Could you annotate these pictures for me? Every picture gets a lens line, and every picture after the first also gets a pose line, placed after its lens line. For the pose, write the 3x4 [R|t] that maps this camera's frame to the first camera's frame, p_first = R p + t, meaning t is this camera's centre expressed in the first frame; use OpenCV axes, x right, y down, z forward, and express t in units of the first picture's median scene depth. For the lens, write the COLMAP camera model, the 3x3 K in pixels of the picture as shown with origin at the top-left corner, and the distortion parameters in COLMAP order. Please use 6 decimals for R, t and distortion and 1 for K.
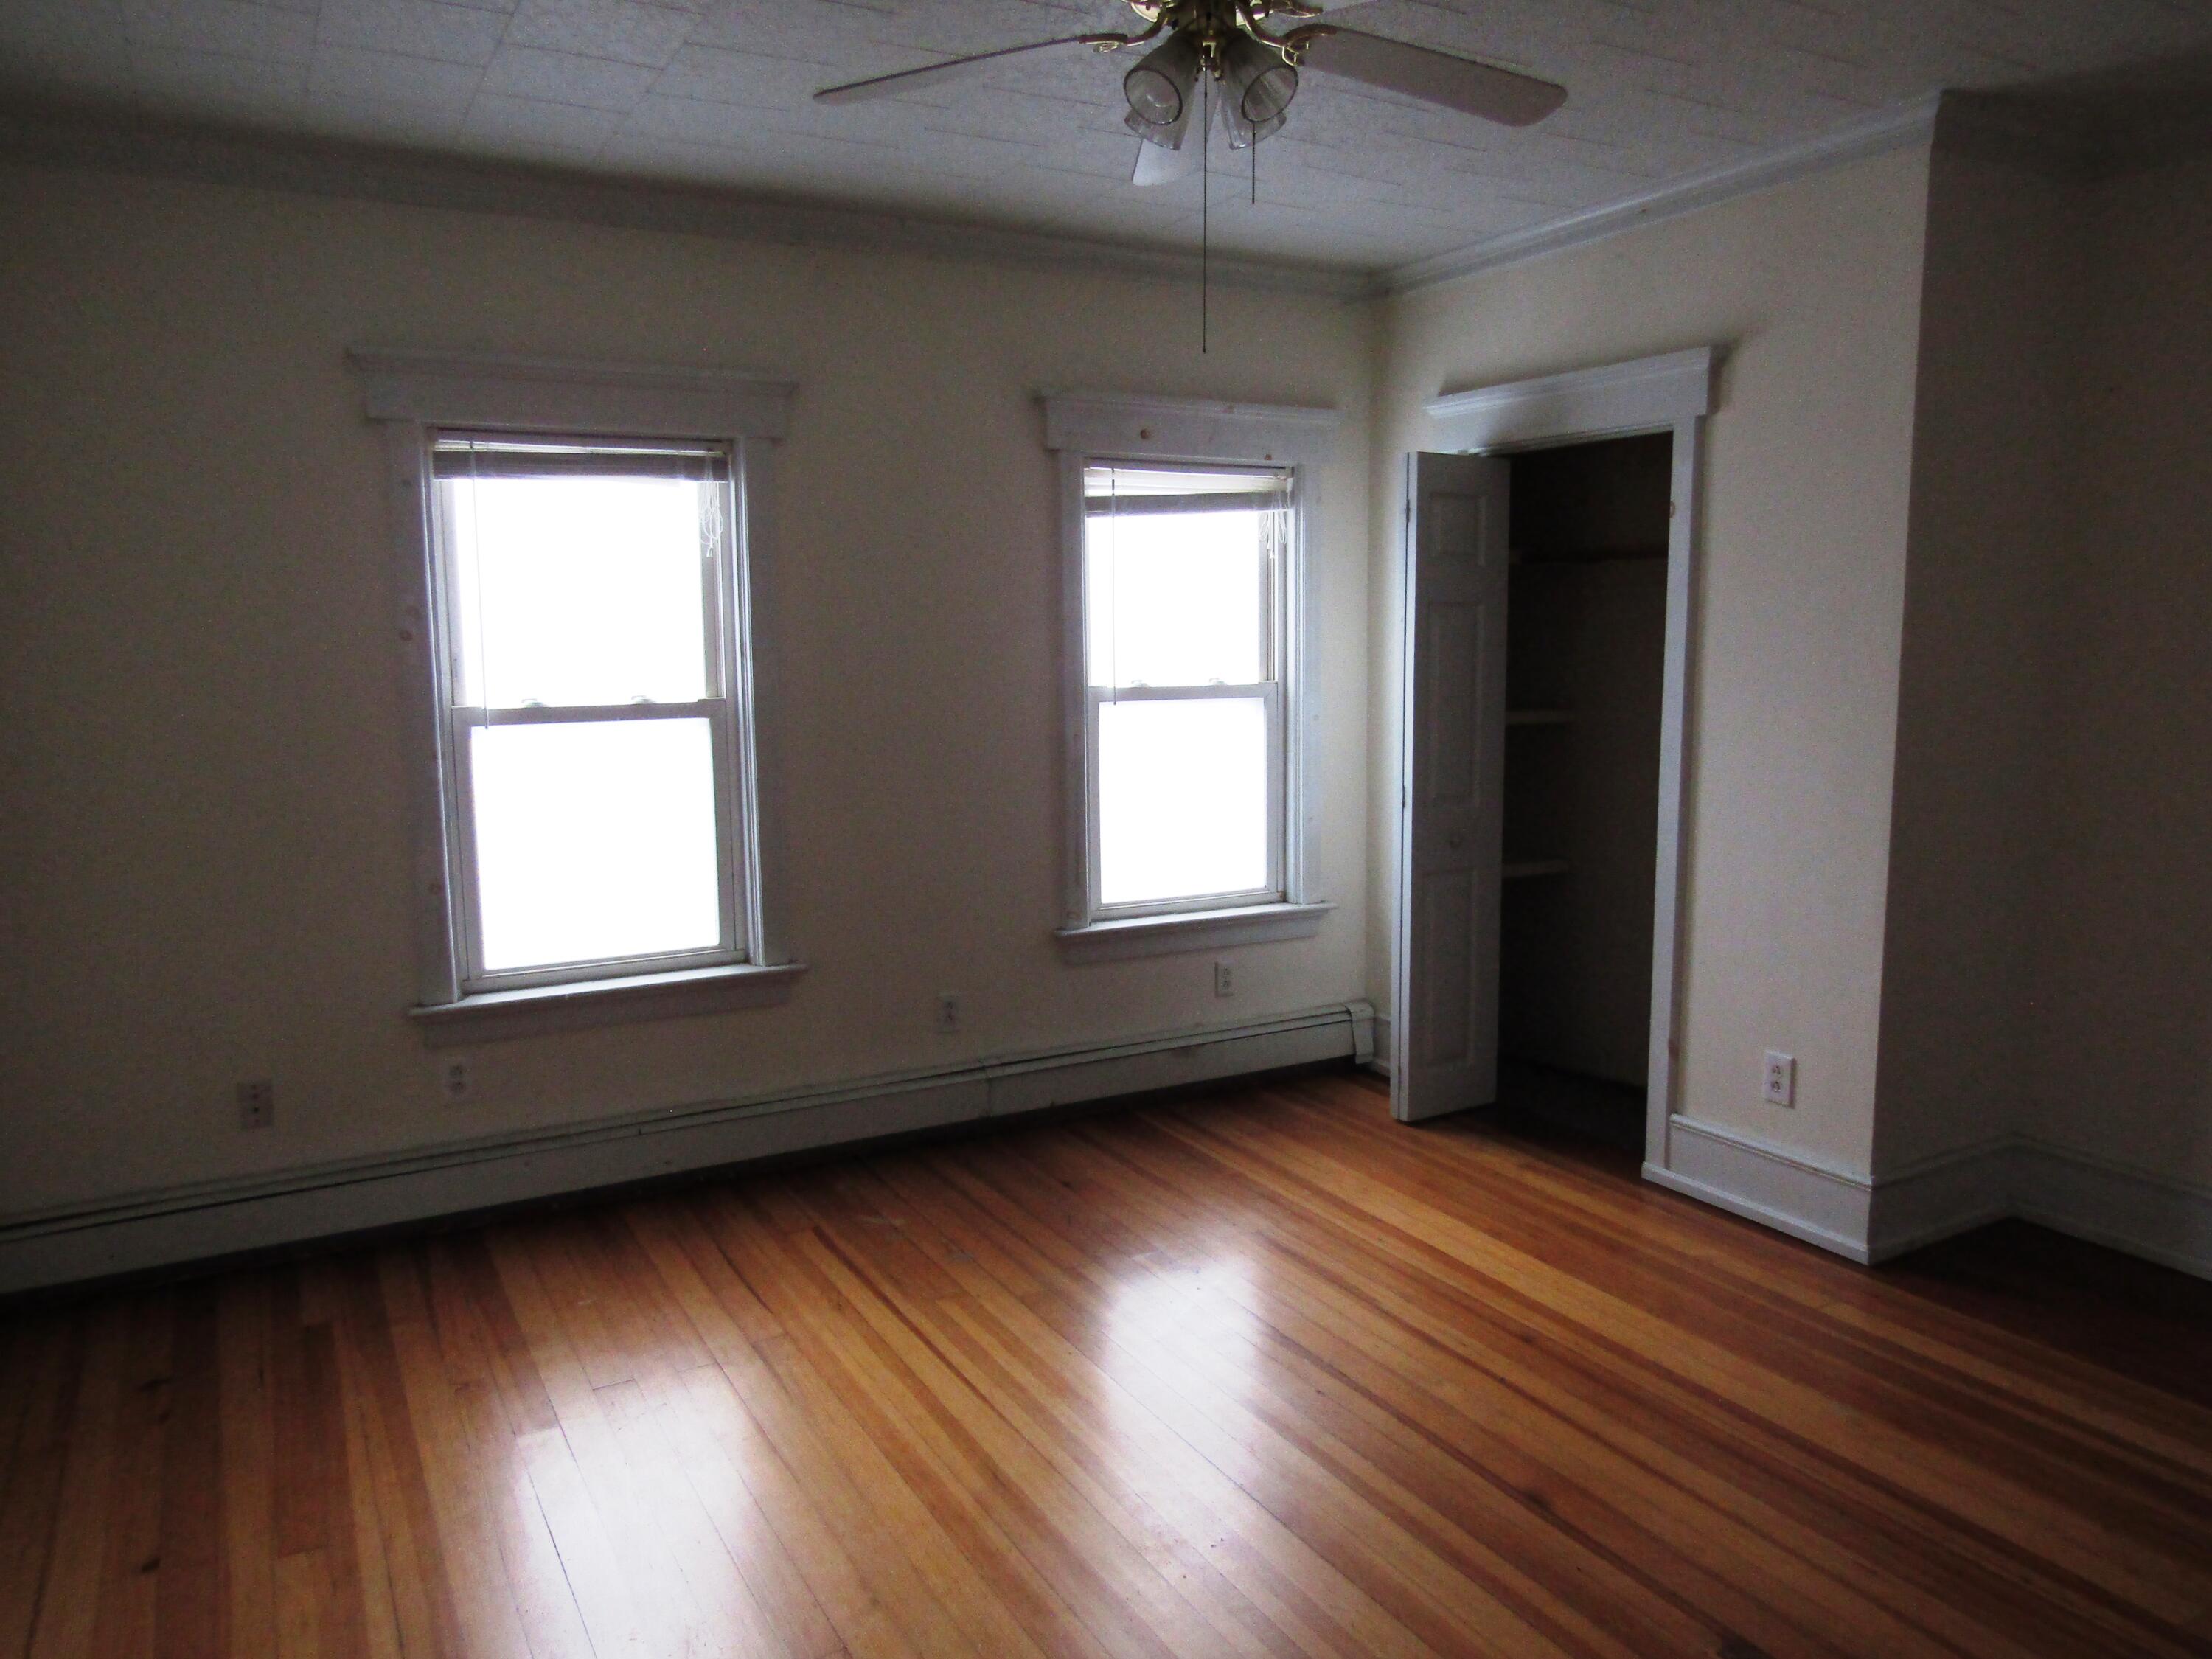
lens RADIAL K [[1582.0, 0, 1102.8], [0, 1582.0, 821.8], [0, 0, 1]] dist [-0.004674, -0.001896]
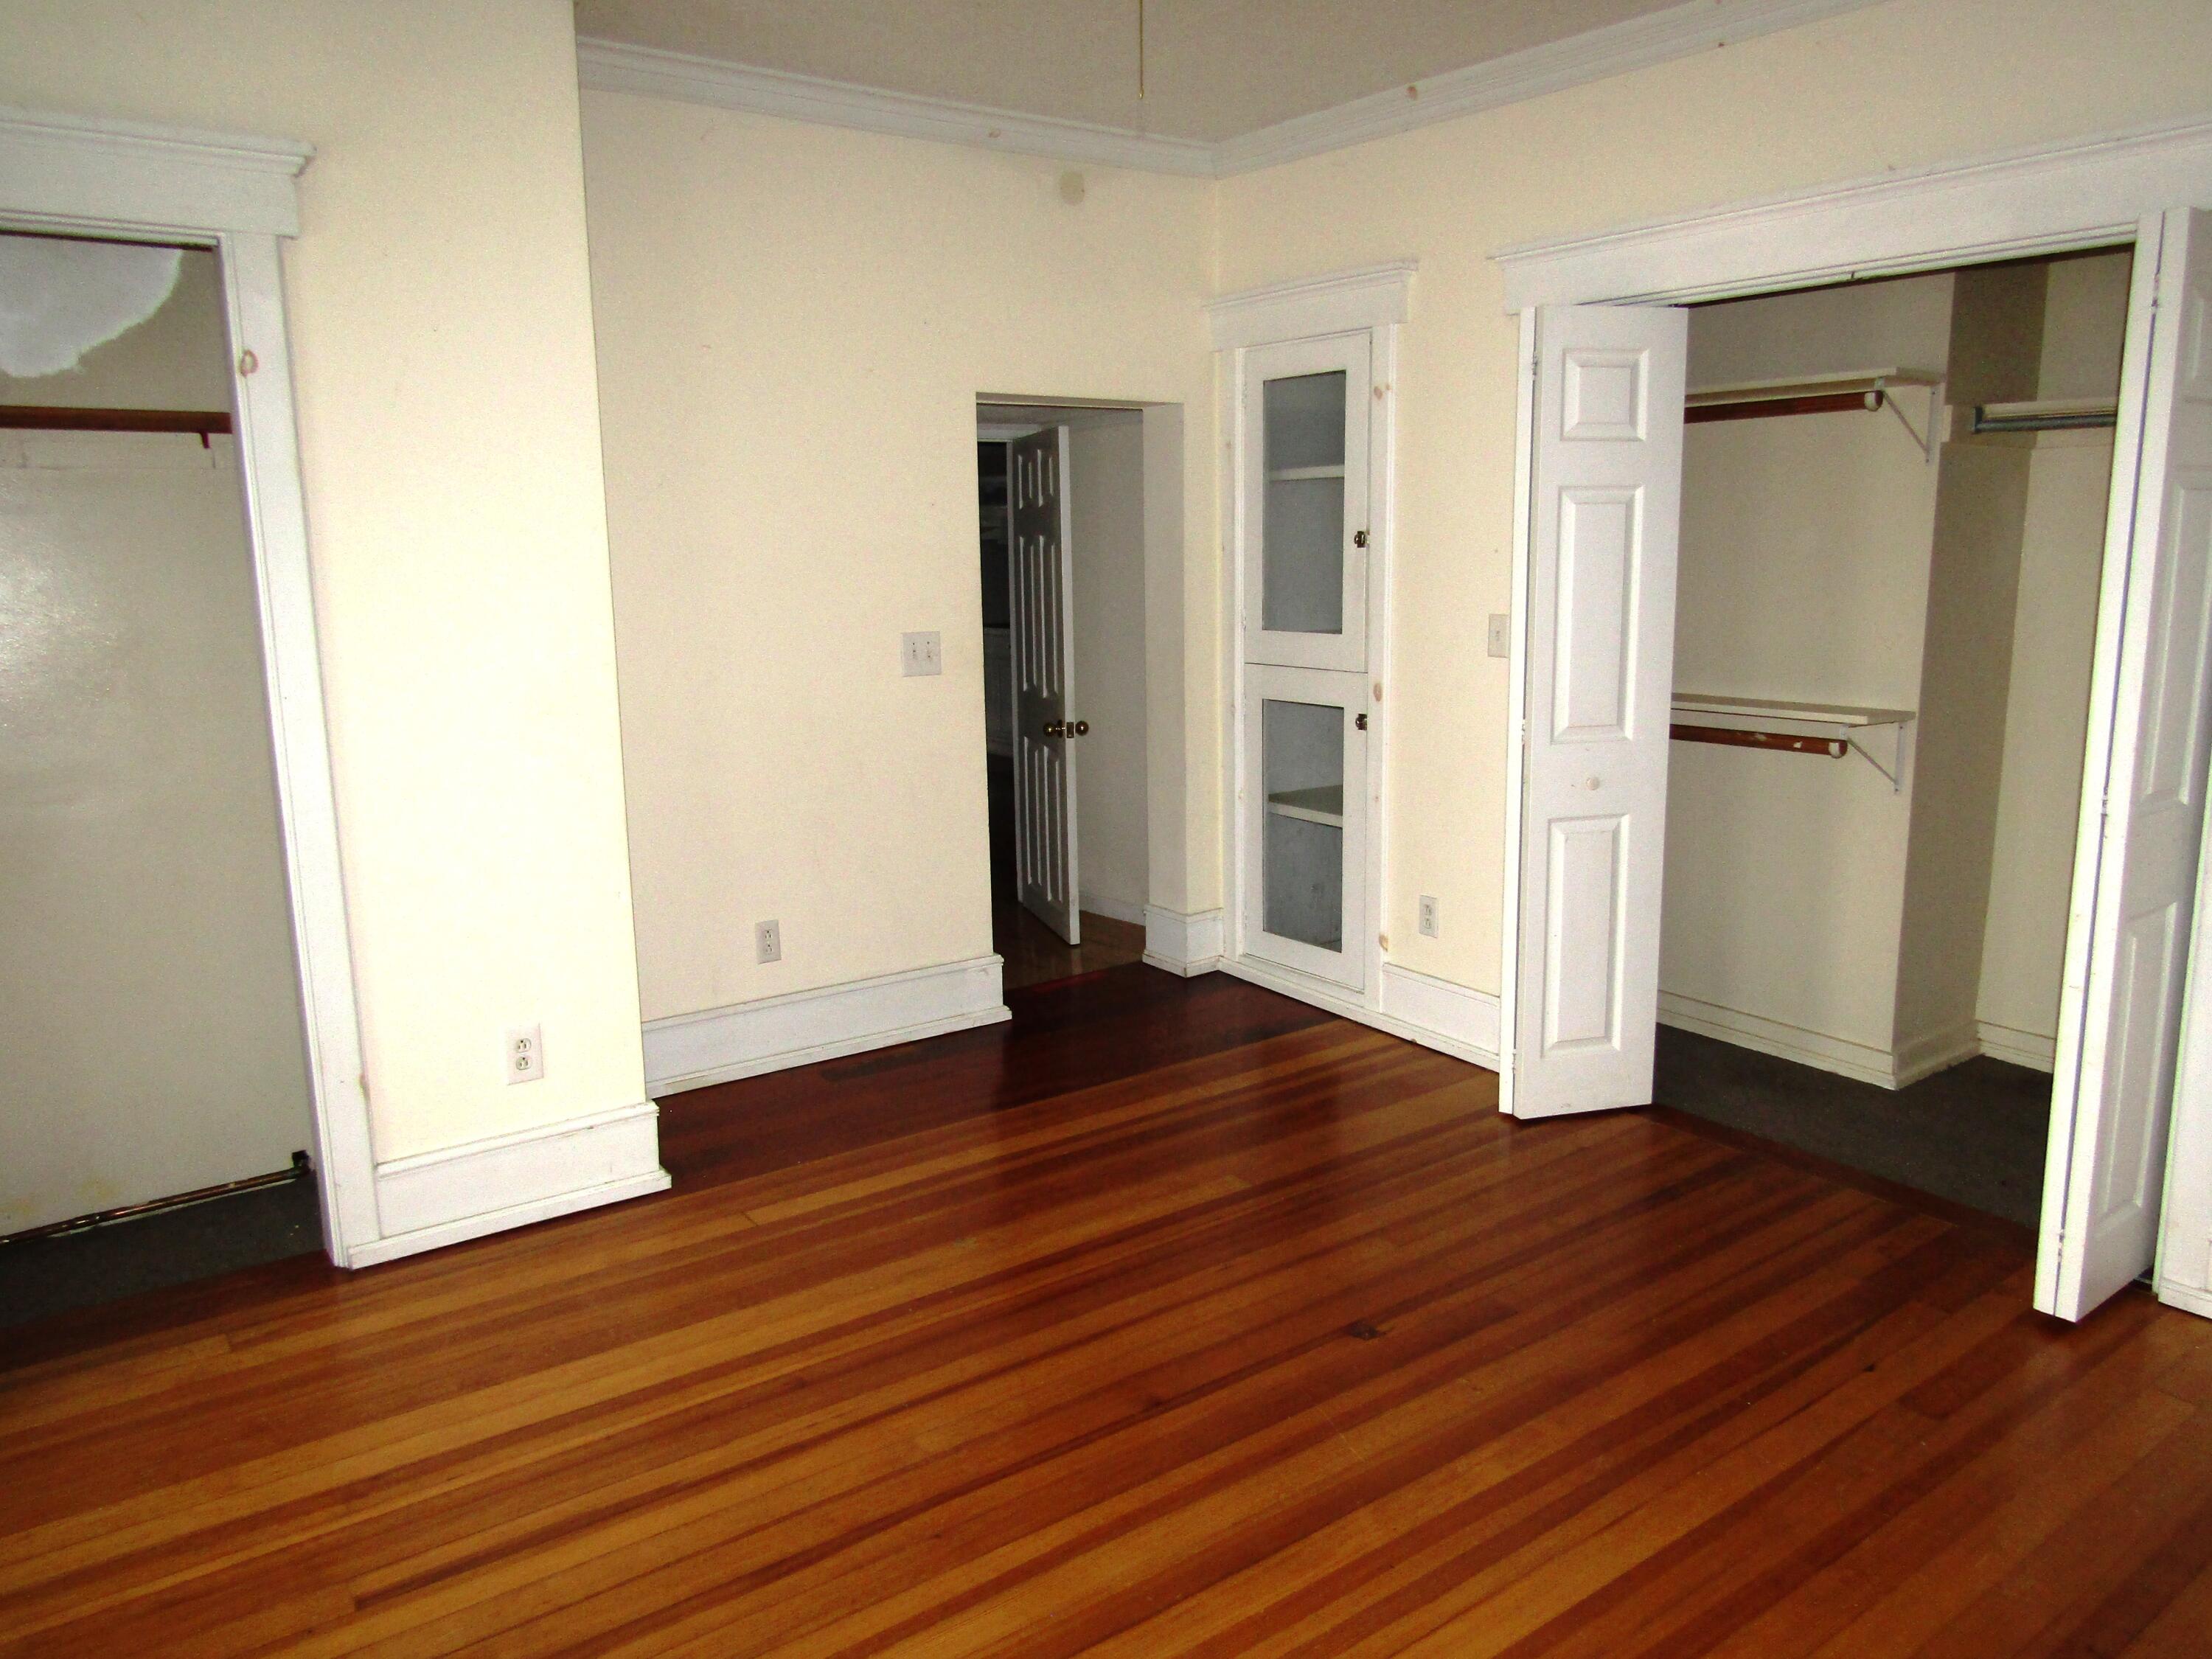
lens RADIAL K [[1582.0, 0, 1105.9], [0, 1582.0, 821.9], [0, 0, 1]] dist [-0.004674, -0.001896]
pose [[-0.126788, -0.181357, 0.975210, -0.740142], [0.130148, 0.971603, 0.197607, -0.158578], [-0.983355, 0.151976, -0.099584, 1.236646]]
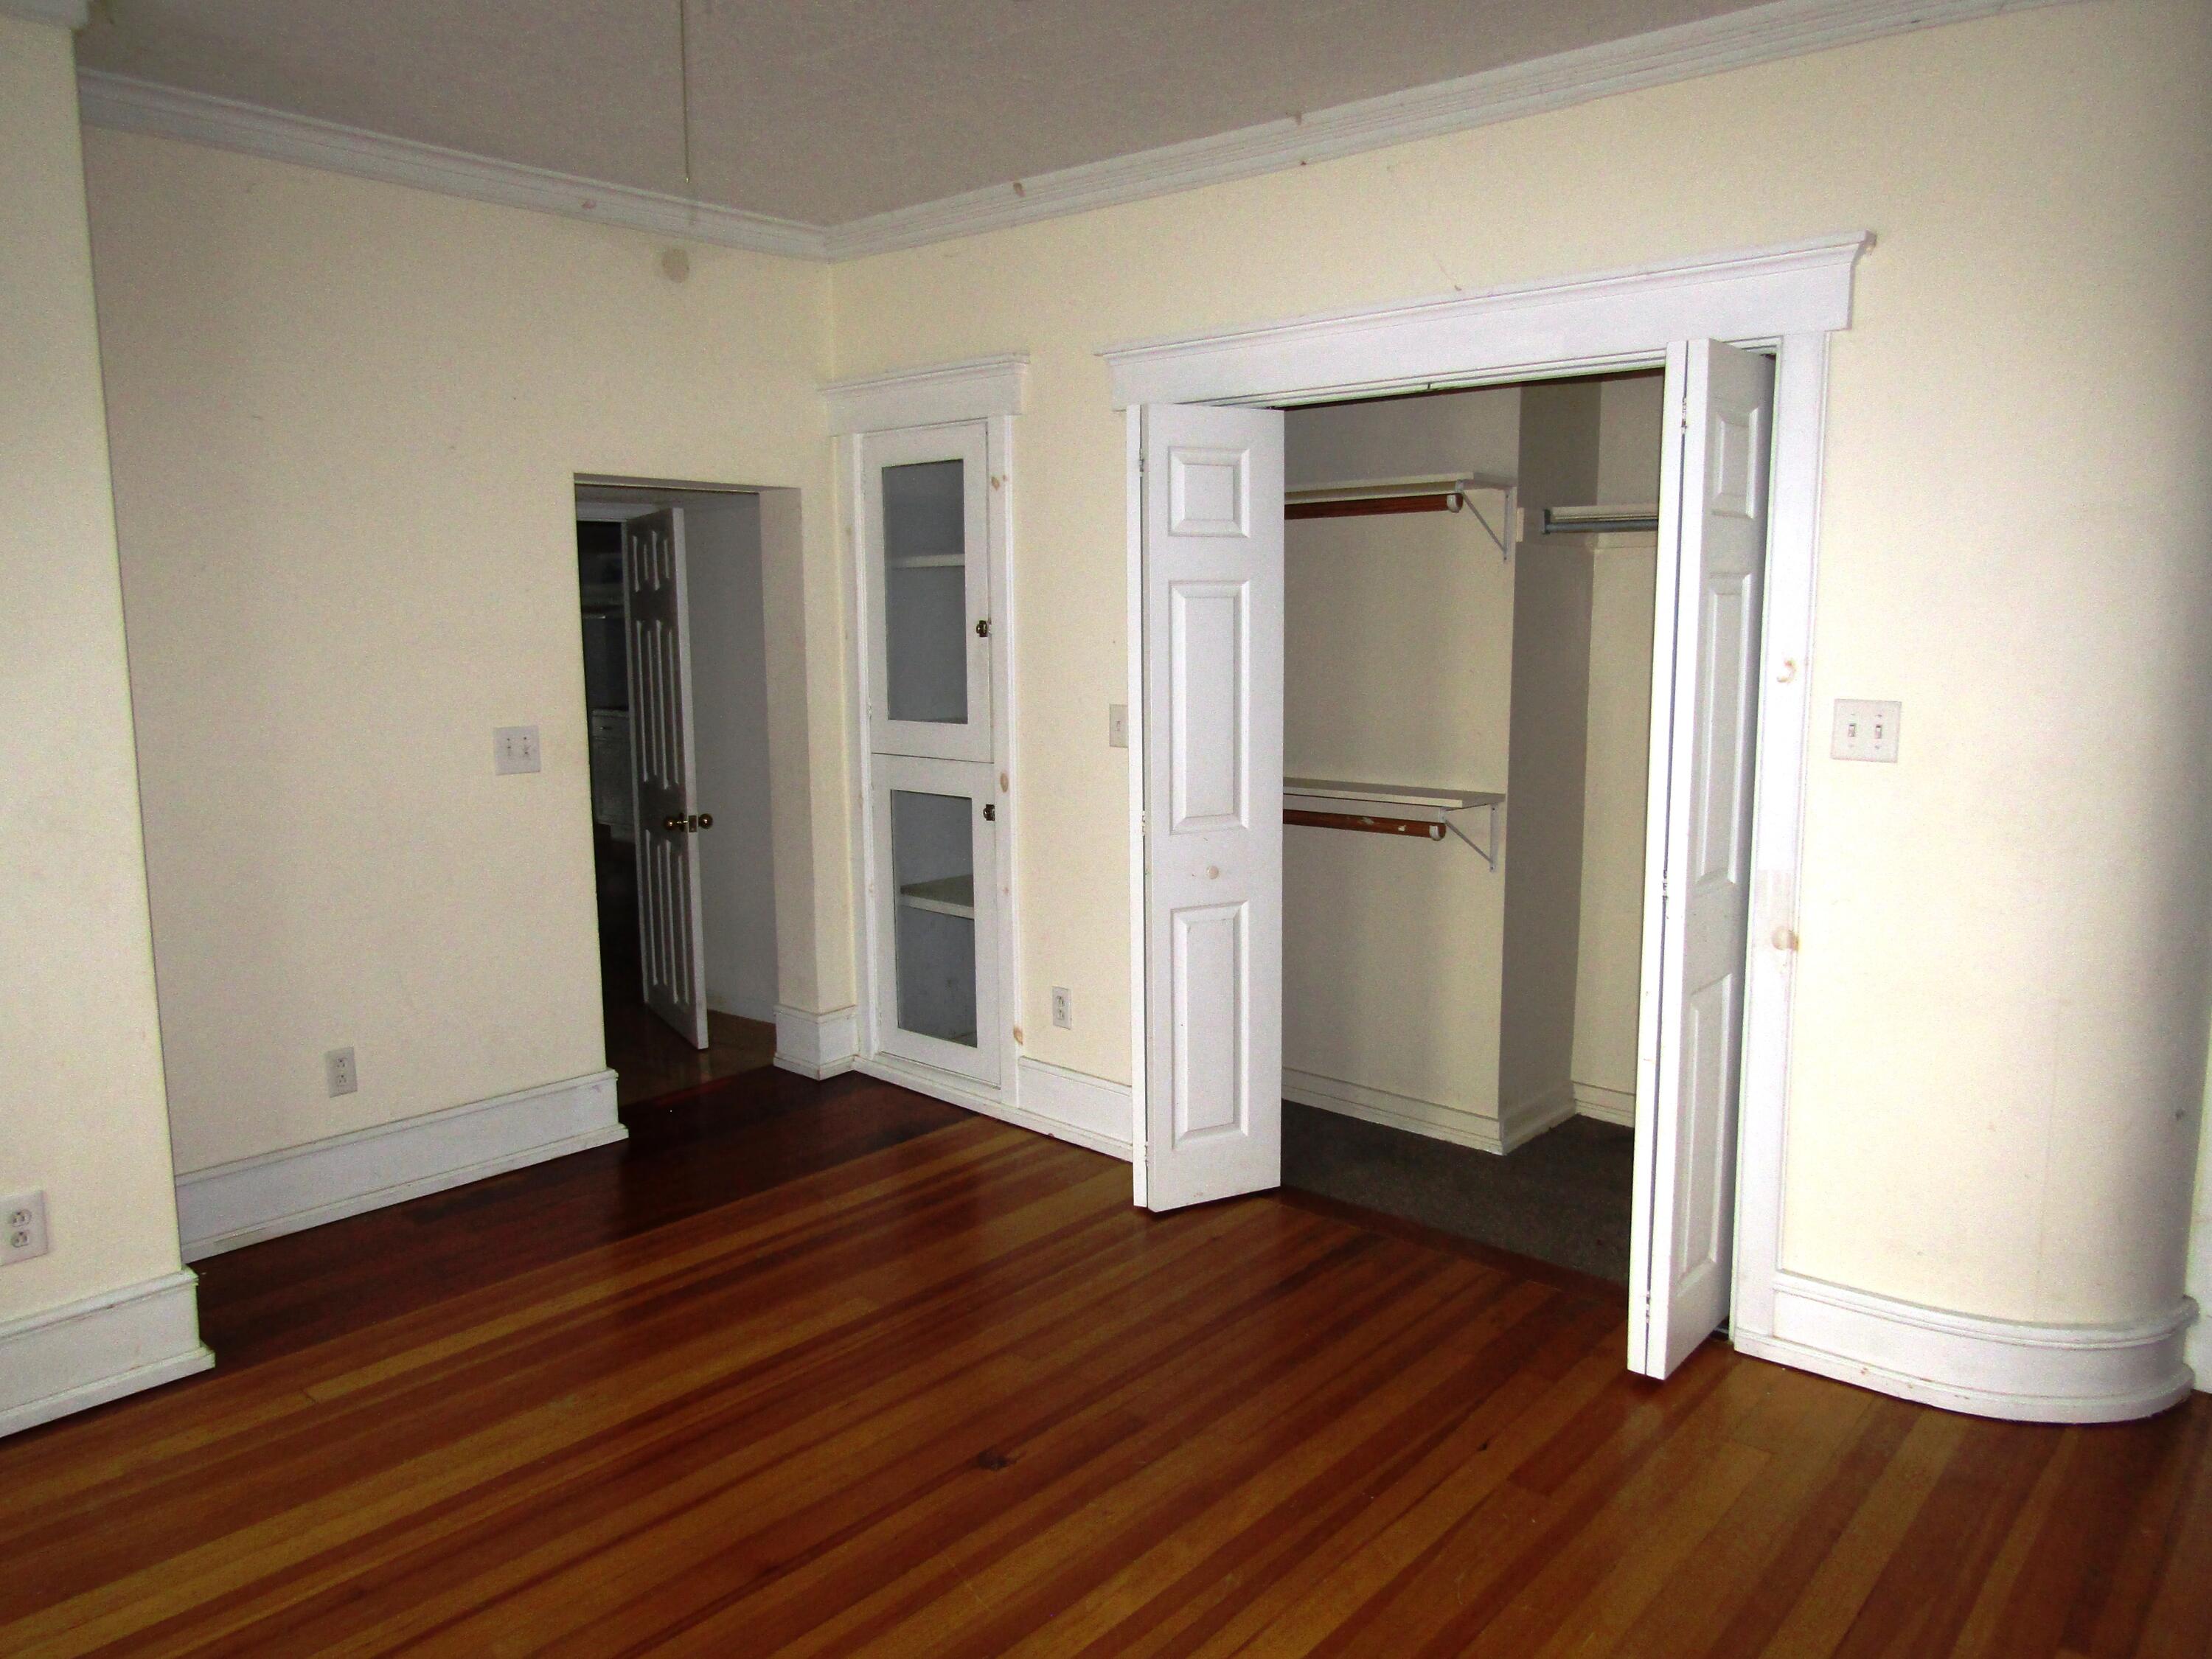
lens RADIAL K [[1582.0, 0, 1112.7], [0, 1582.0, 825.7], [0, 0, 1]] dist [-0.004674, -0.001896]
pose [[-0.341704, -0.131367, 0.930581, -0.698292], [0.116862, 0.976558, 0.180769, -0.167137], [-0.932514, 0.170519, -0.318342, 1.187109]]
